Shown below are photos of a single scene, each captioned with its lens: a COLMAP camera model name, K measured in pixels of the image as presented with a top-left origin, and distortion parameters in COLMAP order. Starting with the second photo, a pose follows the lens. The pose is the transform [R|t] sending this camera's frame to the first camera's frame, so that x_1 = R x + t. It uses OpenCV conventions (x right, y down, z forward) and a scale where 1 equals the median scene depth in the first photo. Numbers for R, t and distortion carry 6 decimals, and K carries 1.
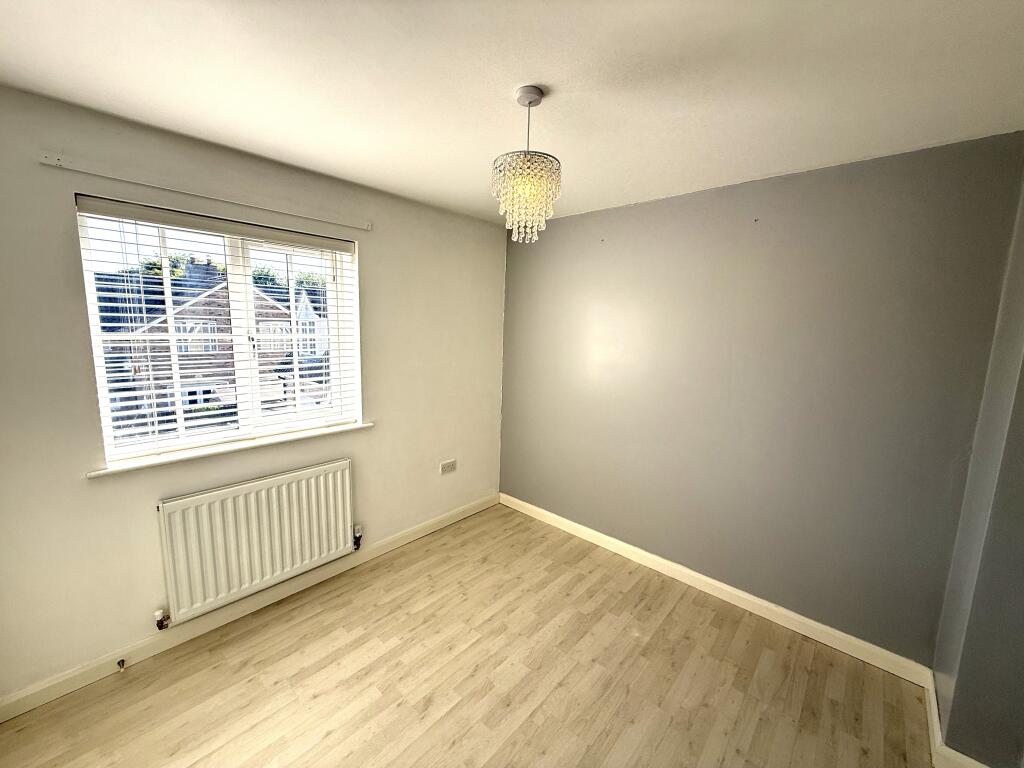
lens RADIAL K [[404.2, 0, 509.4], [0, 404.2, 383.0], [0, 0, 1]] dist [0.003025, 0.000177]
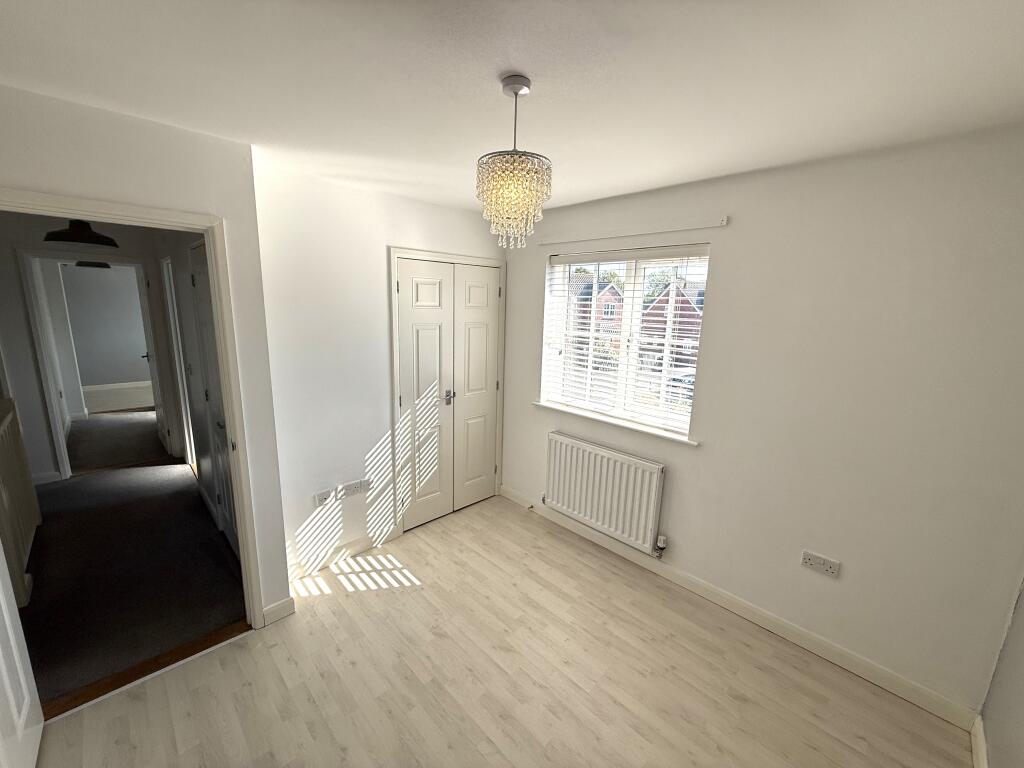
lens RADIAL K [[404.2, 0, 509.4], [0, 404.2, 383.0], [0, 0, 1]] dist [0.003025, 0.000177]
pose [[-0.049338, 0.162443, -0.985484, 0.639224], [-0.171866, 0.970587, 0.168592, -0.128987], [0.983884, 0.177689, -0.019968, 0.678206]]
